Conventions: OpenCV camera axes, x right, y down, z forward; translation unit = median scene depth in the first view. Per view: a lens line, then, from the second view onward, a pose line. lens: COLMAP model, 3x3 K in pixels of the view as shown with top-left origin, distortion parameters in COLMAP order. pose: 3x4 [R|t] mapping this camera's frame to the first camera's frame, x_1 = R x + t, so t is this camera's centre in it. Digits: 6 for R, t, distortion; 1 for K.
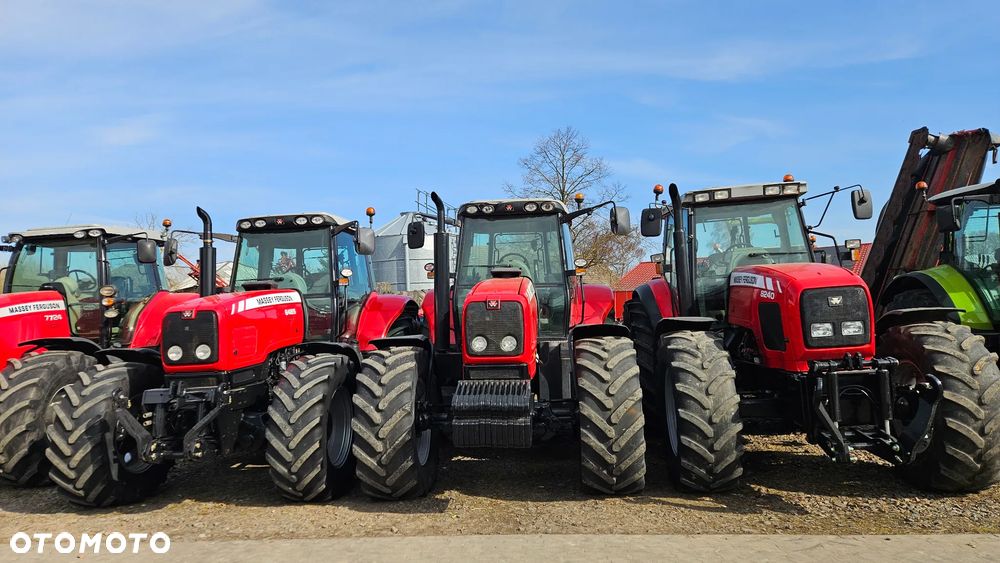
lens RADIAL K [[627.5, 0, 500.0], [0, 627.5, 281.5], [0, 0, 1]] dist [0.001783, -0.000577]
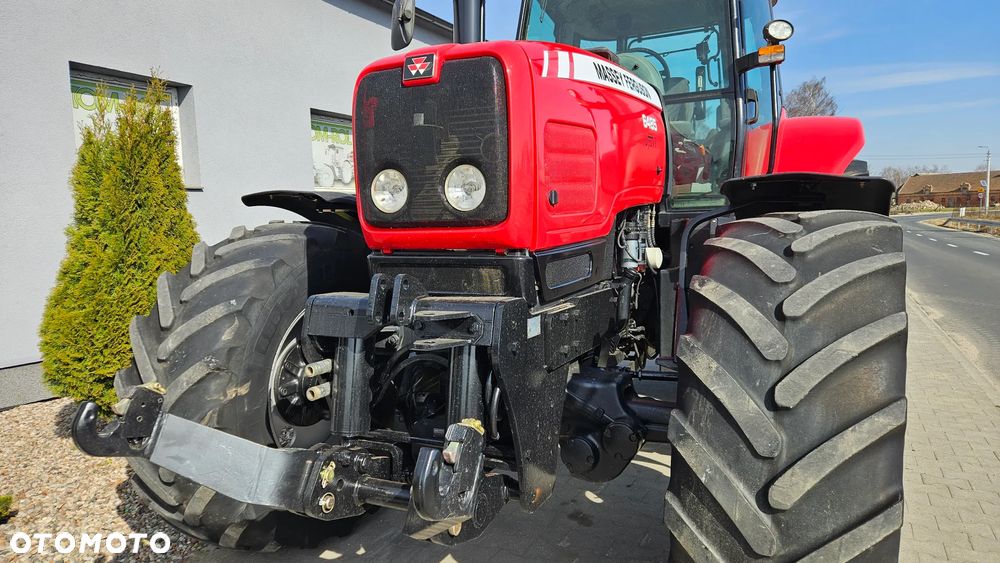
lens RADIAL K [[615.5, 0, 500.0], [0, 615.5, 281.5], [0, 0, 1]] dist [-0.004362, -0.001556]
pose [[0.929224, 0.056662, -0.365146, -0.339191], [0.002169, 0.987320, 0.158729, 0.109866], [0.369510, -0.148287, 0.917319, 0.712616]]
